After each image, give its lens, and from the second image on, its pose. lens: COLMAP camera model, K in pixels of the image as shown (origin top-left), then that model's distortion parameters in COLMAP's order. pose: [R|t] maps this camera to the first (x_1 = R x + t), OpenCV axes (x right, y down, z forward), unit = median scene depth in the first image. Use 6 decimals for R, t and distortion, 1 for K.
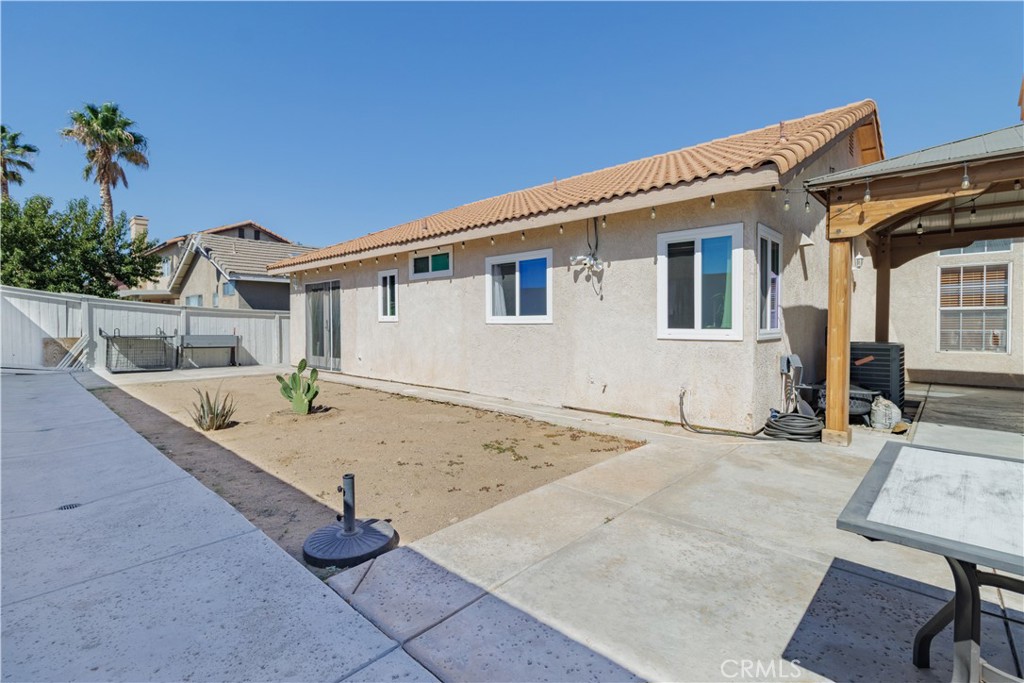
lens RADIAL K [[474.6, 0, 514.0], [0, 474.6, 337.4], [0, 0, 1]] dist [0.001943, -0.000272]
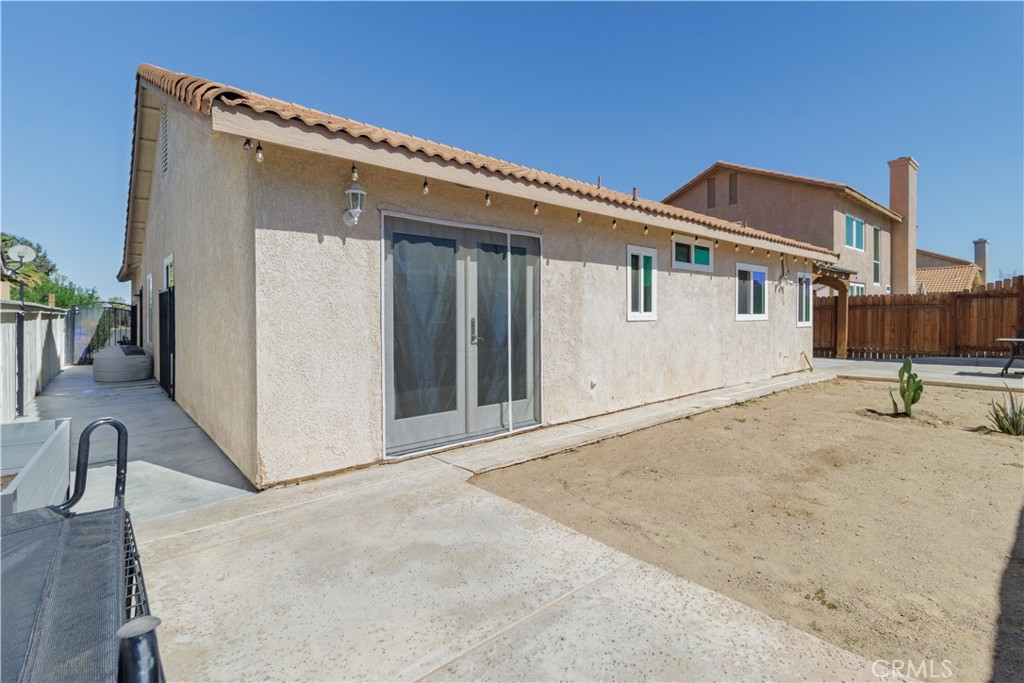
lens RADIAL K [[474.6, 0, 514.2], [0, 474.6, 317.1], [0, 0, 1]] dist [0.001943, -0.000272]
pose [[0.118429, -0.010541, 0.992907, -0.991712], [0.027423, 0.999597, 0.007341, -0.049003], [-0.992584, 0.026359, 0.118670, 1.115282]]
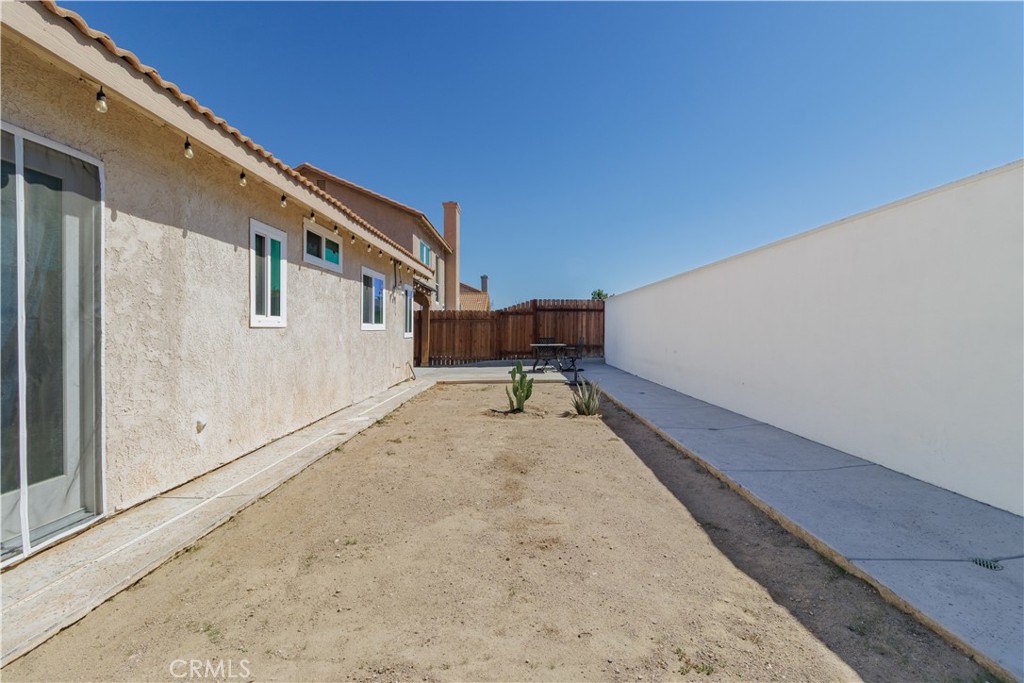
lens RADIAL K [[474.6, 0, 522.6], [0, 474.6, 331.8], [0, 0, 1]] dist [0.001943, -0.000272]
pose [[-0.686838, -0.007272, 0.726775, -0.830552], [0.015192, 0.999588, 0.024359, -0.036818], [-0.726652, 0.027772, -0.686444, 1.164153]]
